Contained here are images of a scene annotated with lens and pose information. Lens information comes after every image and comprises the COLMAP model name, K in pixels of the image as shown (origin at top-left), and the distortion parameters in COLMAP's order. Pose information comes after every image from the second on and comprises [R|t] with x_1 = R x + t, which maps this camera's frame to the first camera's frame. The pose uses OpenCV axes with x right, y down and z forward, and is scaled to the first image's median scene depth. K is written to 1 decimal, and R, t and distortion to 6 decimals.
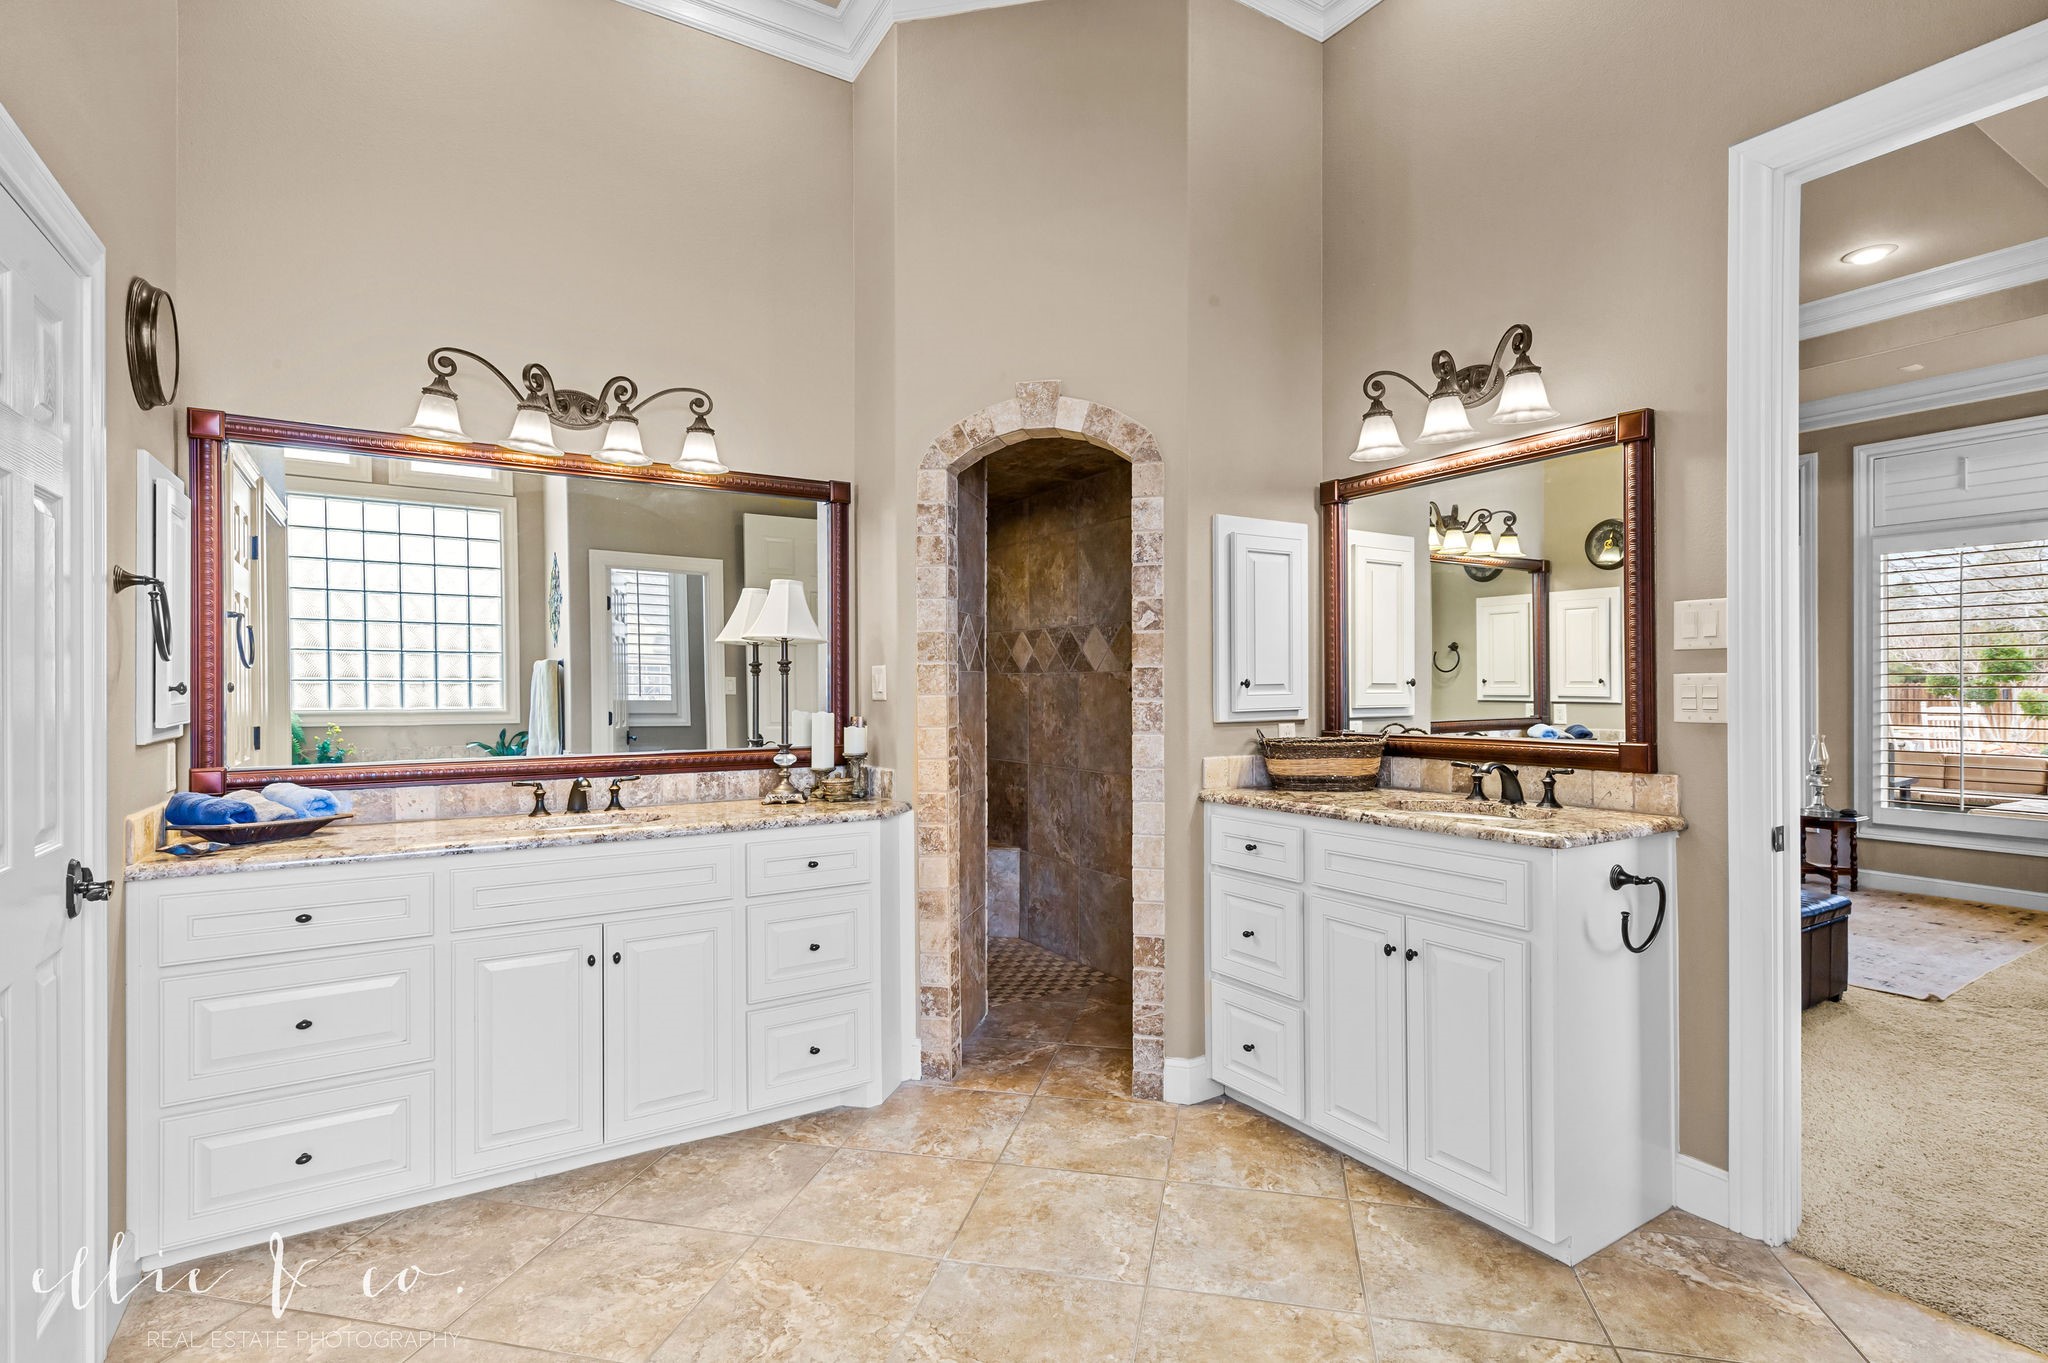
lens RADIAL K [[945.1, 0, 1050.5], [0, 945.1, 683.3], [0, 0, 1]] dist [0.015373, -0.000916]
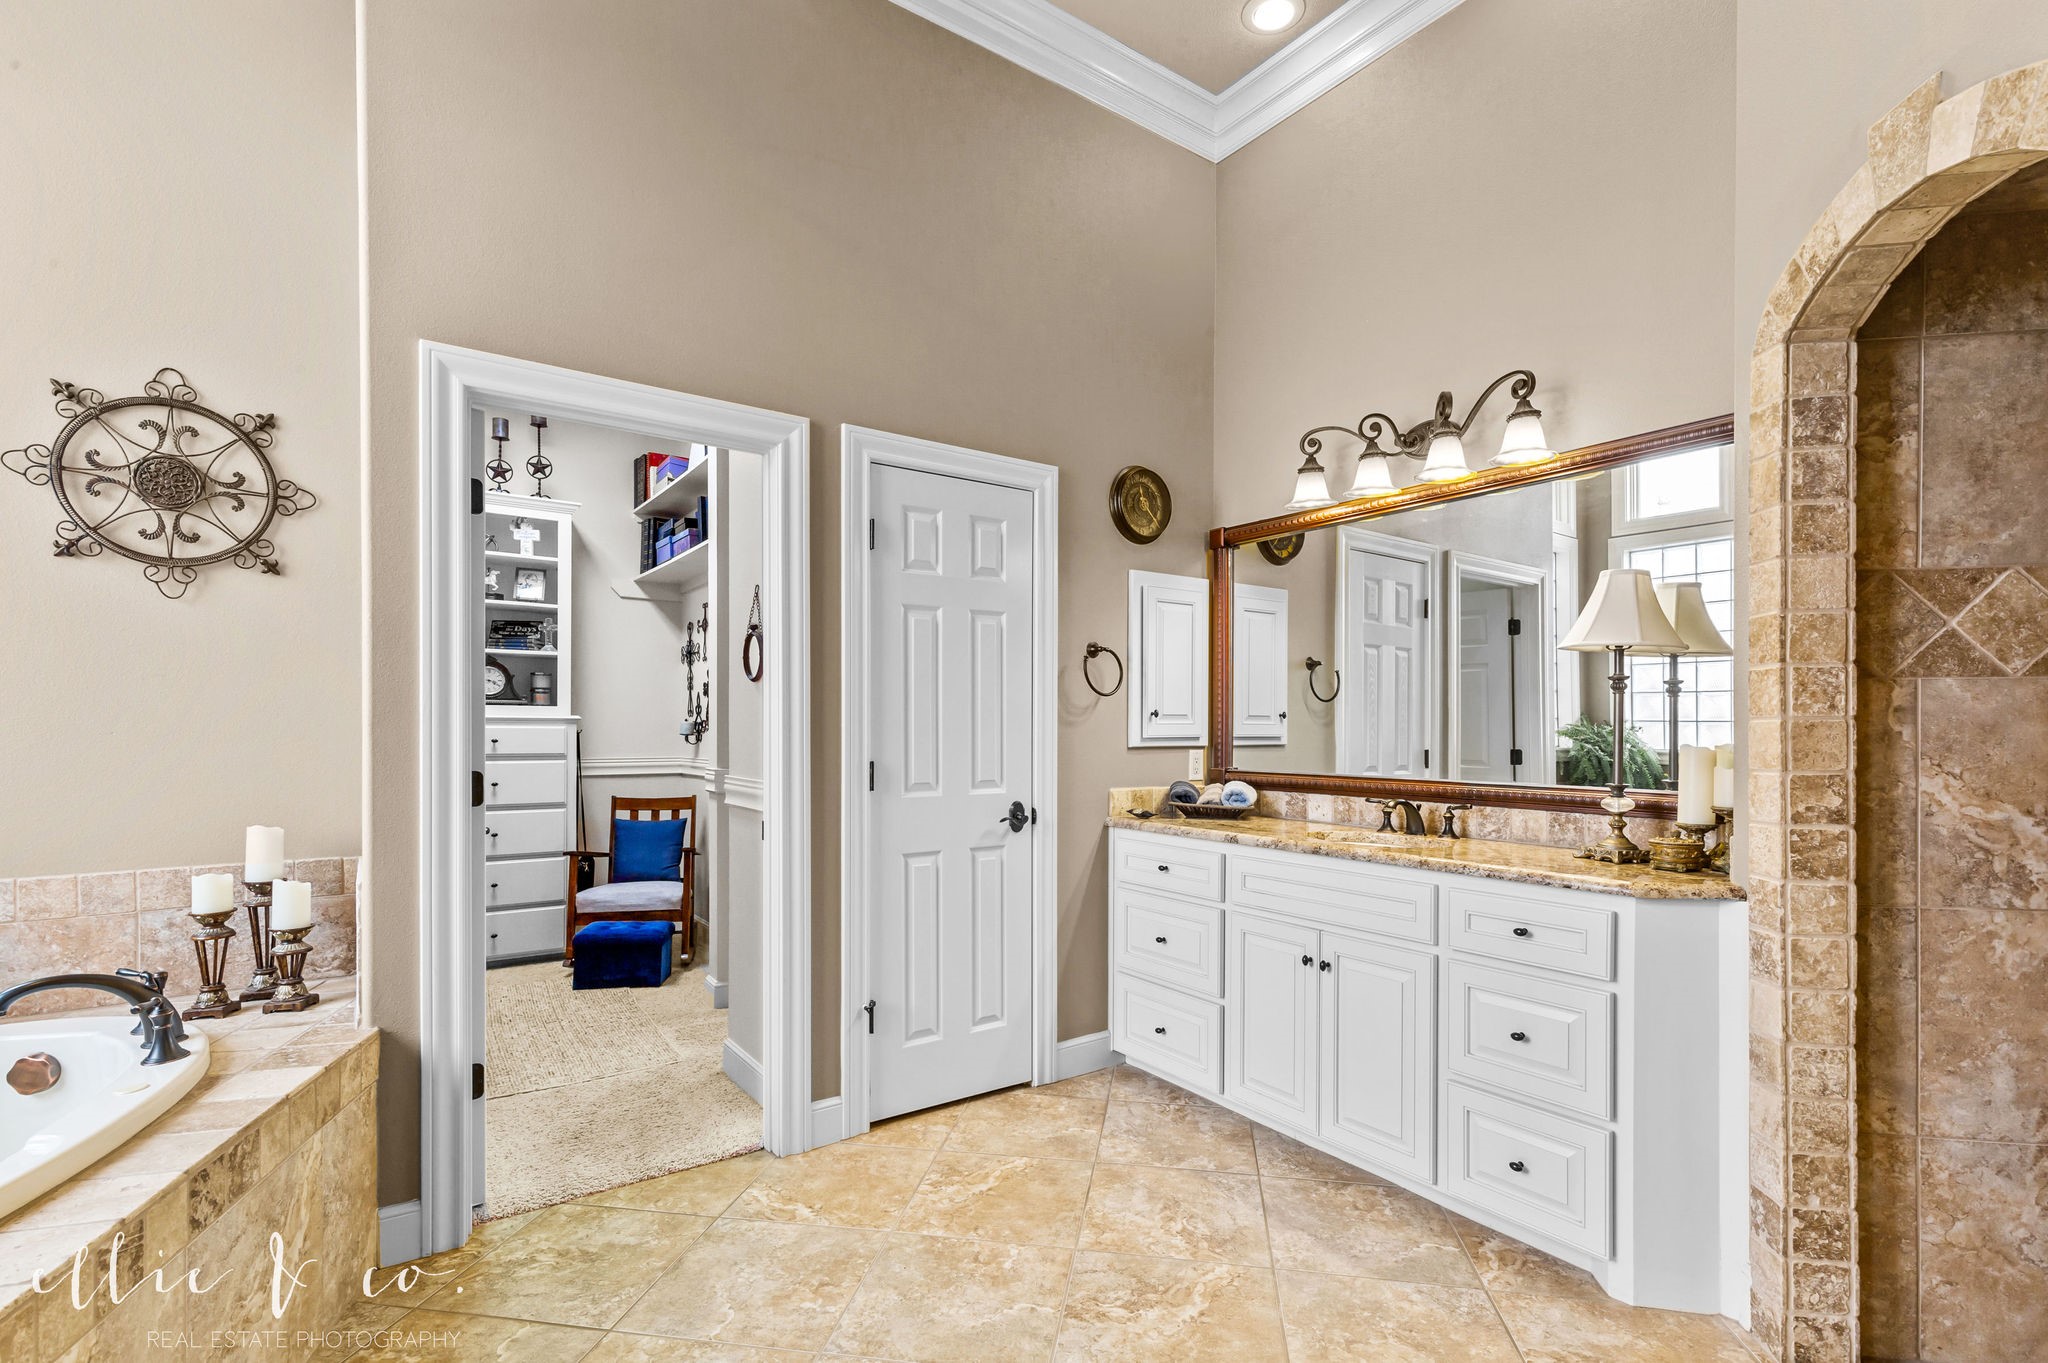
lens RADIAL K [[945.1, 0, 1058.0], [0, 945.1, 728.0], [0, 0, 1]] dist [0.015373, -0.000916]
pose [[0.090736, 0.004775, -0.995863, 0.529287], [-0.002345, 0.999987, 0.004581, 0.019198], [0.995872, 0.001919, 0.090746, 0.569661]]
